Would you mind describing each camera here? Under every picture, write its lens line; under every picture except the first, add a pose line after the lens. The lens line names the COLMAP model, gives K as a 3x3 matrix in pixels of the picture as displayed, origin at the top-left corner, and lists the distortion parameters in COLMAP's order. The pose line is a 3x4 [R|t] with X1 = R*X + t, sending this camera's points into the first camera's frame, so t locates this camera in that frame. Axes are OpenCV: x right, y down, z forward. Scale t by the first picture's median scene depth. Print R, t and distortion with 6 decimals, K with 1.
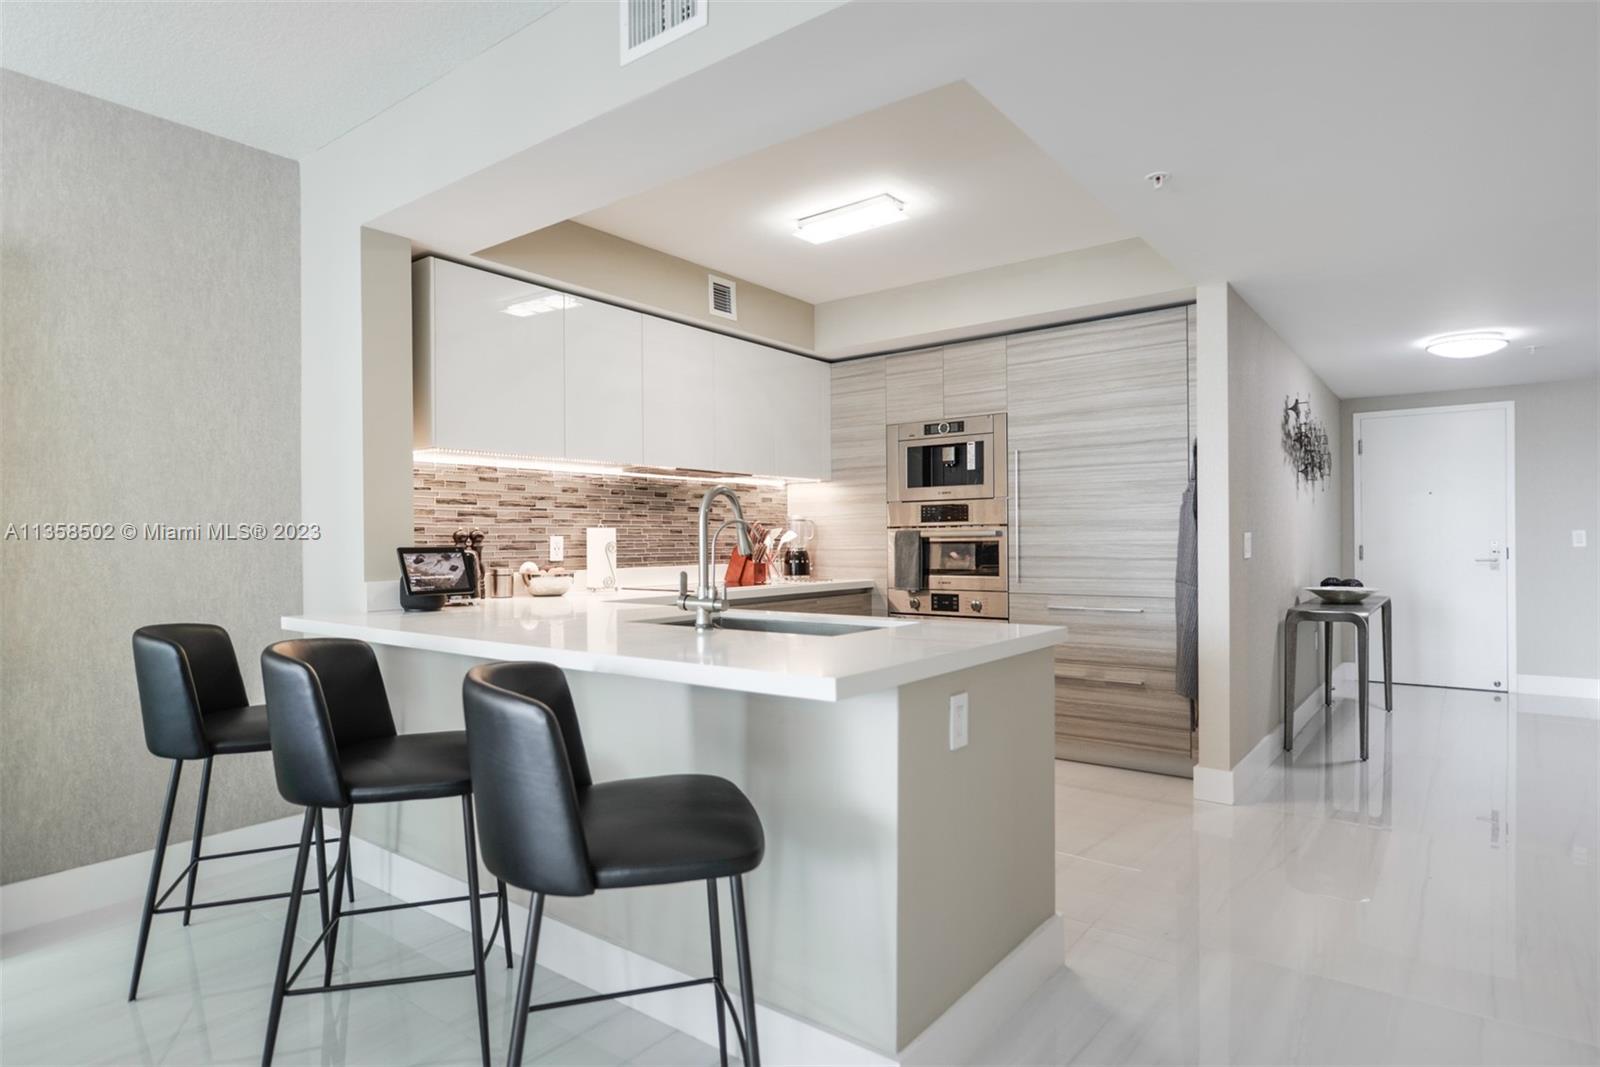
lens RADIAL K [[909.9, 0, 802.7], [0, 909.9, 537.1], [0, 0, 1]] dist [0.002644, 0.000391]
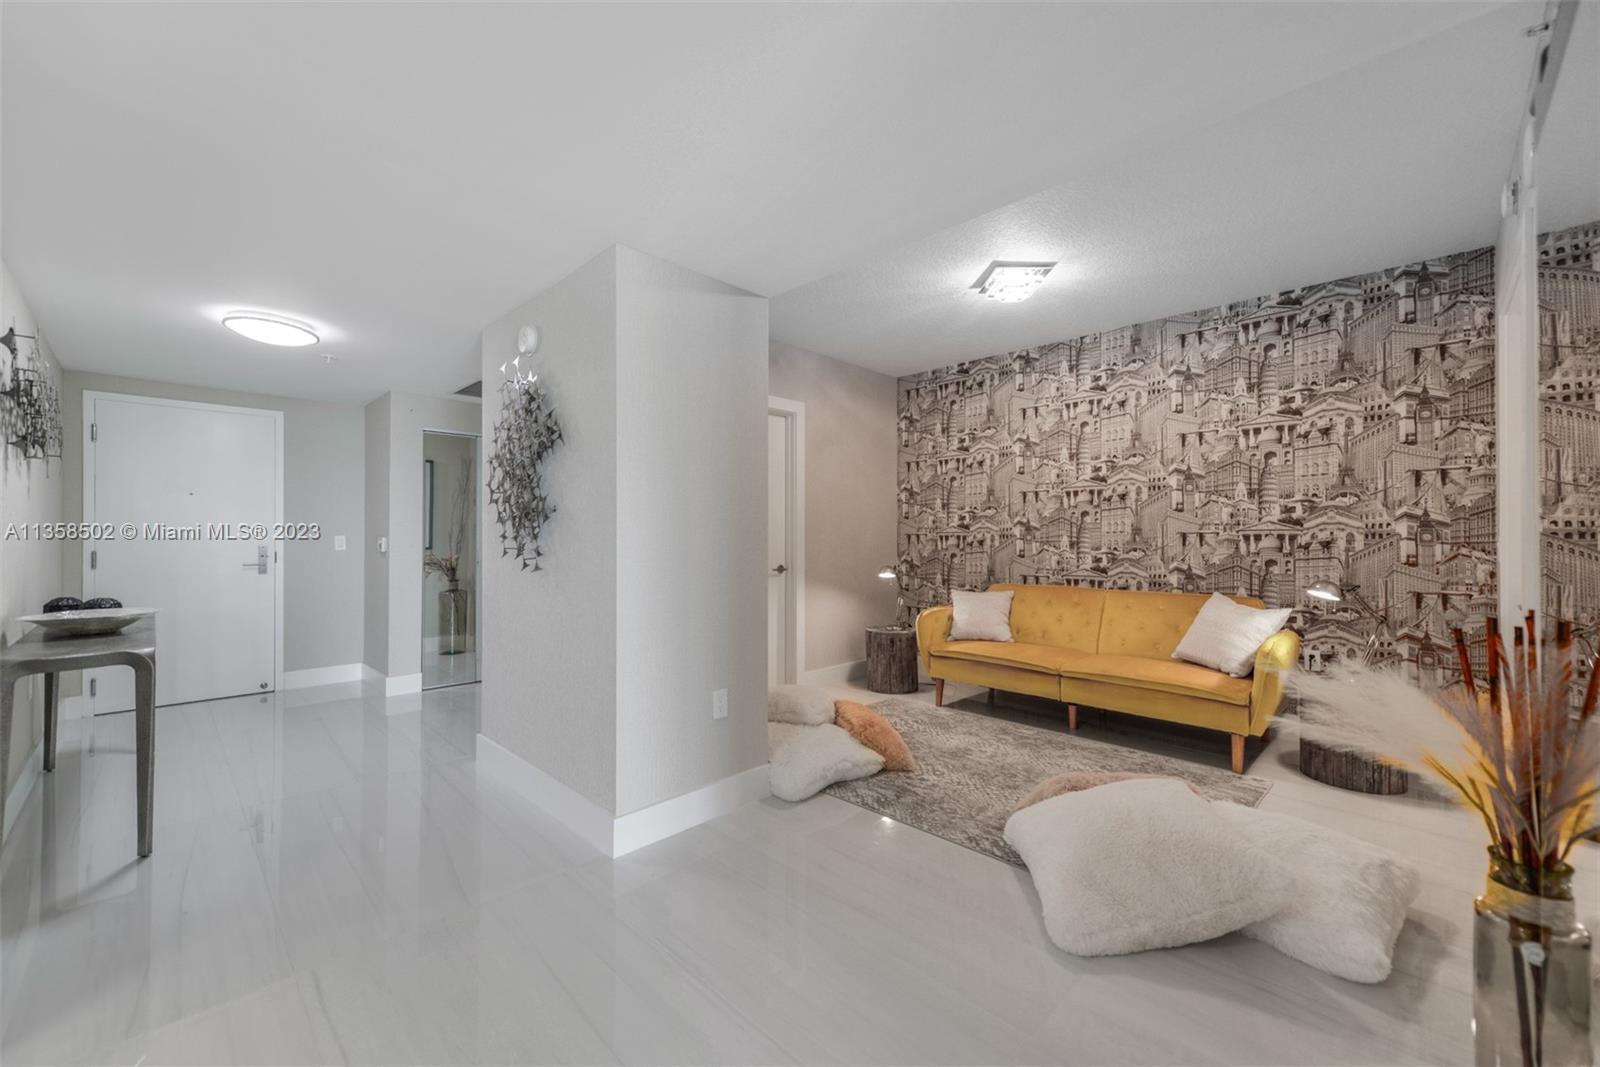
lens RADIAL K [[619.0, 0, 807.6], [0, 619.0, 529.2], [0, 0, 1]] dist [0.000417, -0.000797]
pose [[0.115905, 0.017504, 0.993106, 0.142662], [0.001910, 0.999839, -0.017845, -0.000368], [-0.993259, 0.003965, 0.115852, 0.315514]]
